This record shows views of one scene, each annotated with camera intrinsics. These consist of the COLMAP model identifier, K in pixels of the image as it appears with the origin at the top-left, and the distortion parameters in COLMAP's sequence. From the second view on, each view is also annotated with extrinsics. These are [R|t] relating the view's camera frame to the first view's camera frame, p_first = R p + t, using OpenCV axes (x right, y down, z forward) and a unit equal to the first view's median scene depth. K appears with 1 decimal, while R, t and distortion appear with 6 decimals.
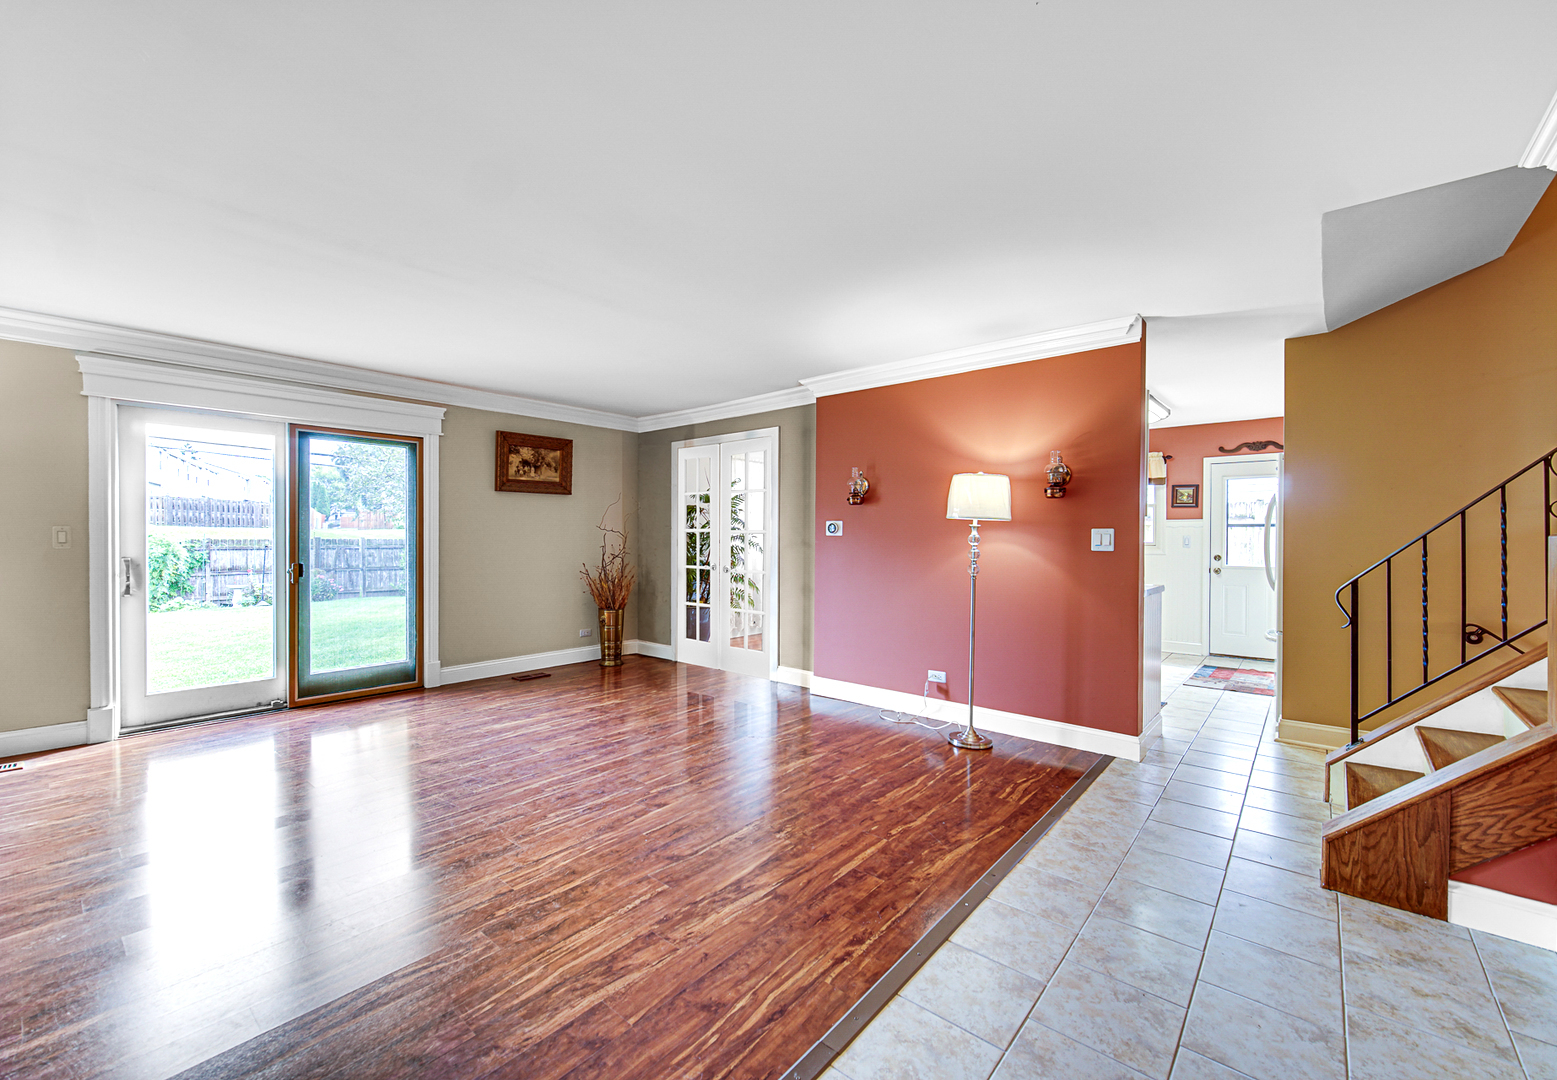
lens RADIAL K [[647.2, 0, 749.5], [0, 647.2, 540.3], [0, 0, 1]] dist [-0.002086, -0.000105]
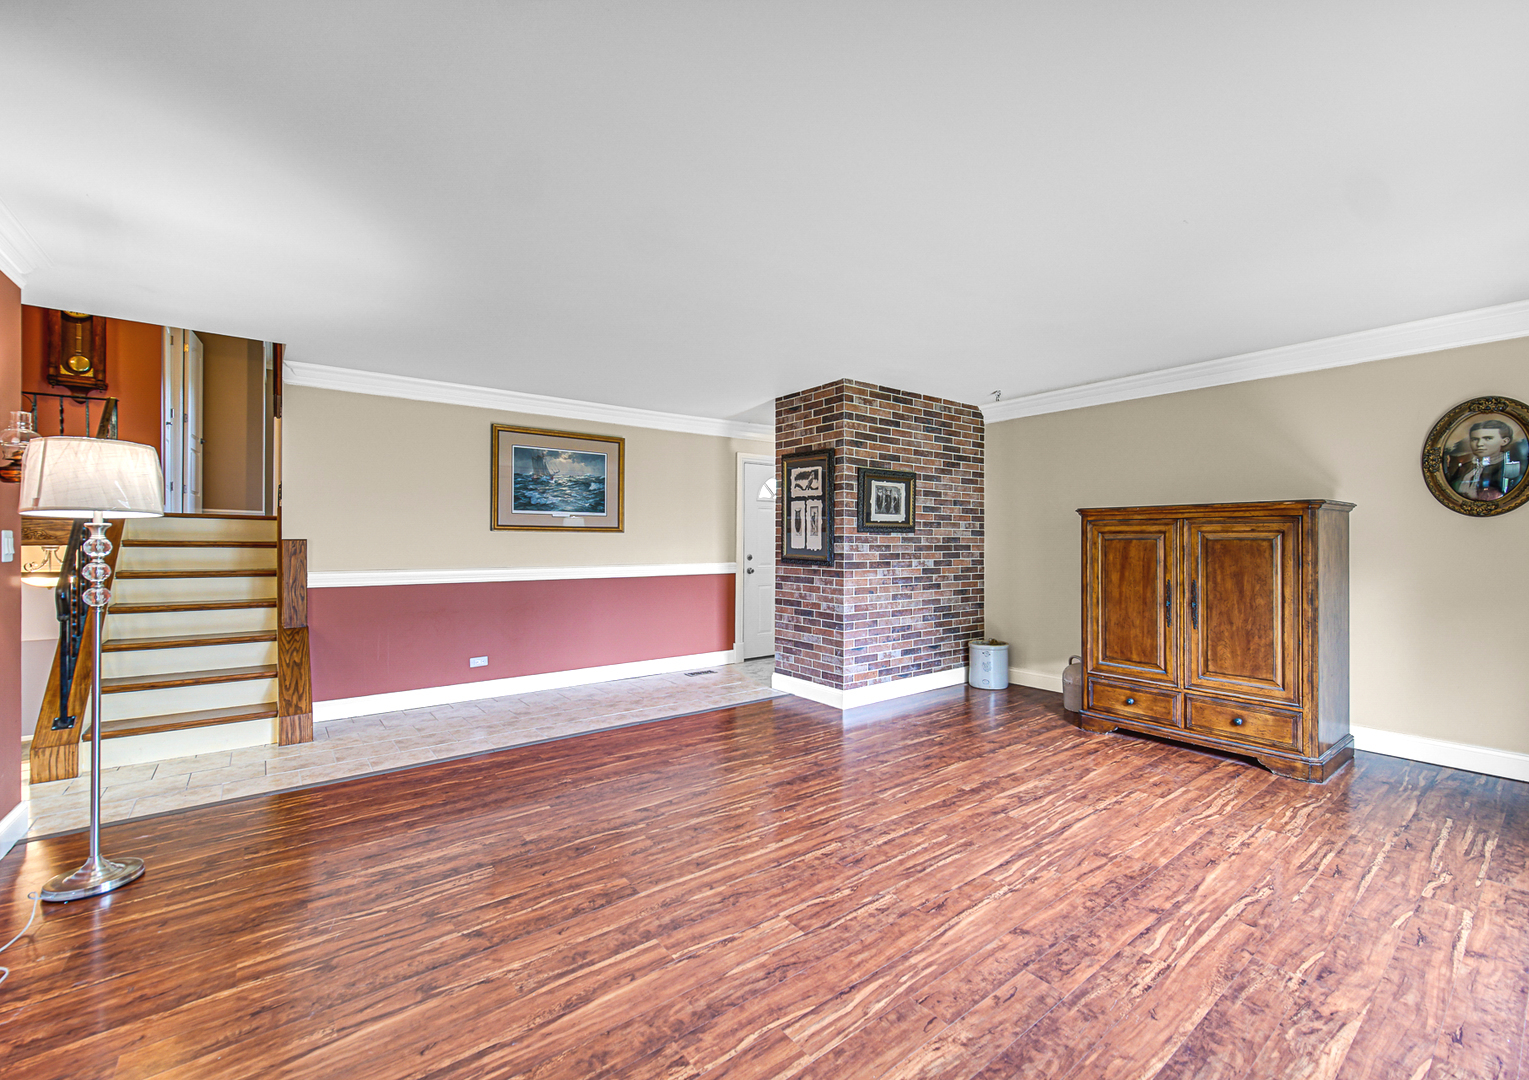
lens RADIAL K [[648.8, 0, 765.3], [0, 648.8, 535.2], [0, 0, 1]] dist [0.000971, -0.000501]
pose [[-0.980499, -0.002519, 0.196508, -0.501463], [-0.002306, 0.999996, 0.001315, -0.021028], [-0.196511, 0.000836, -0.980501, 1.877796]]
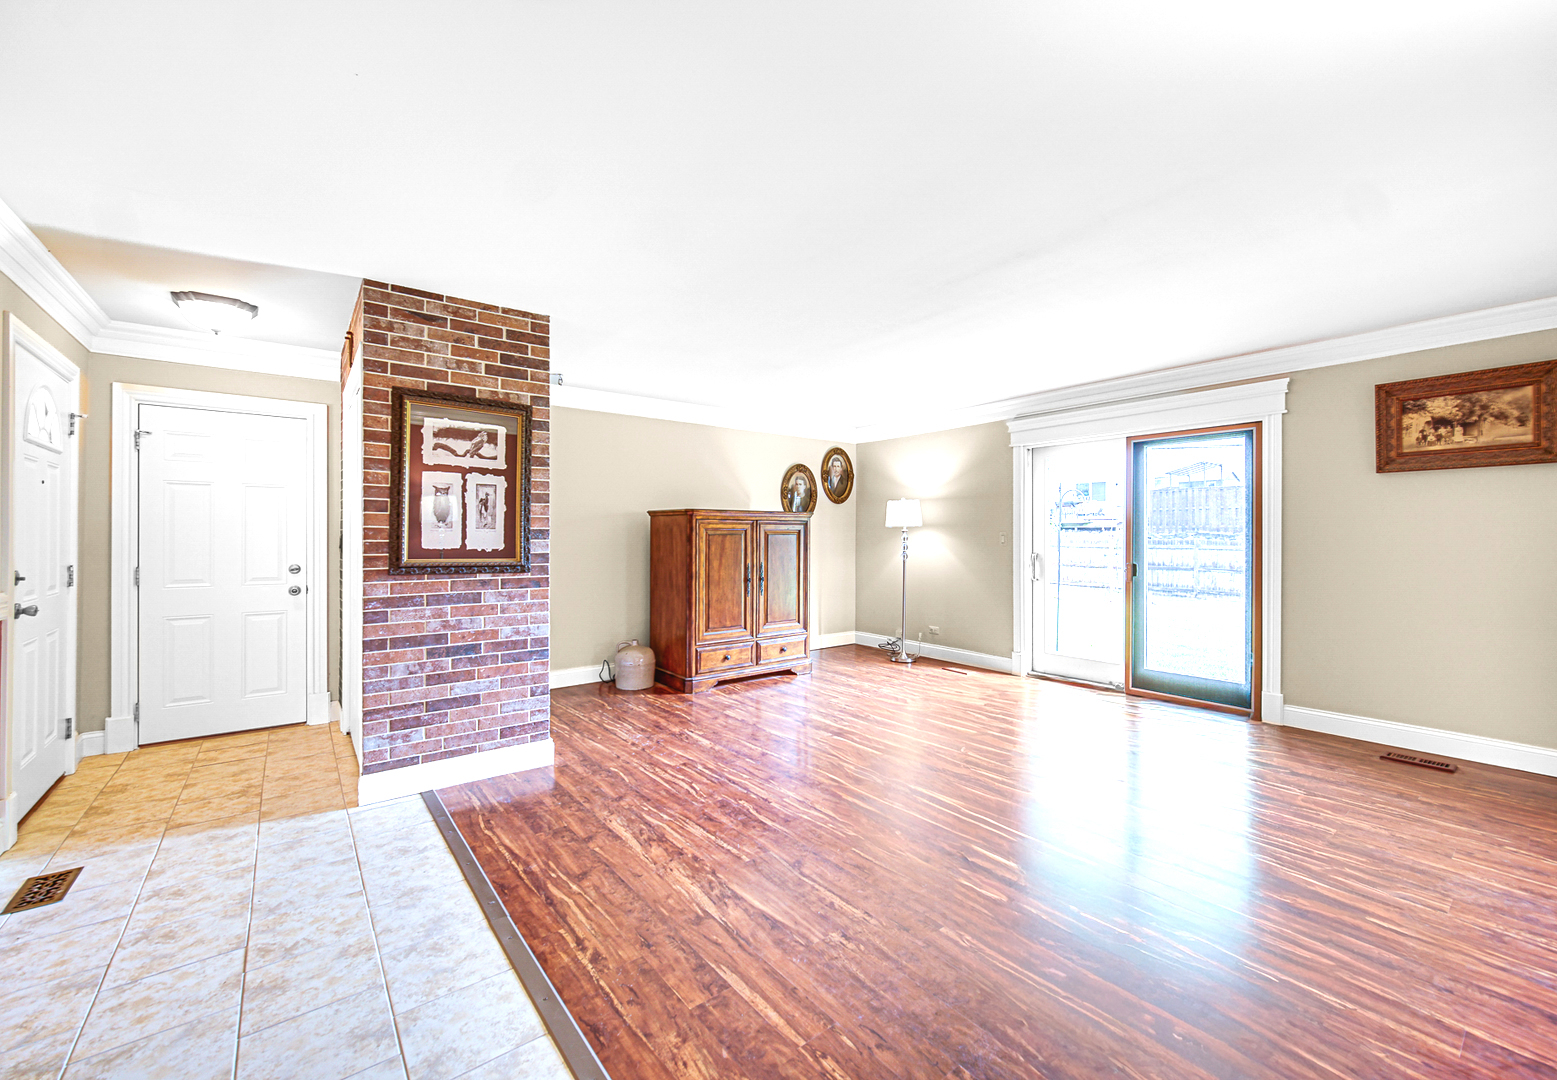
lens RADIAL K [[647.2, 0, 815.5], [0, 647.2, 536.1], [0, 0, 1]] dist [-0.002086, -0.000105]
pose [[-0.153476, -0.003216, -0.988147, 0.691077], [-0.006918, 0.999974, -0.002180, -0.006919], [0.988128, 0.006502, -0.153494, 0.946007]]
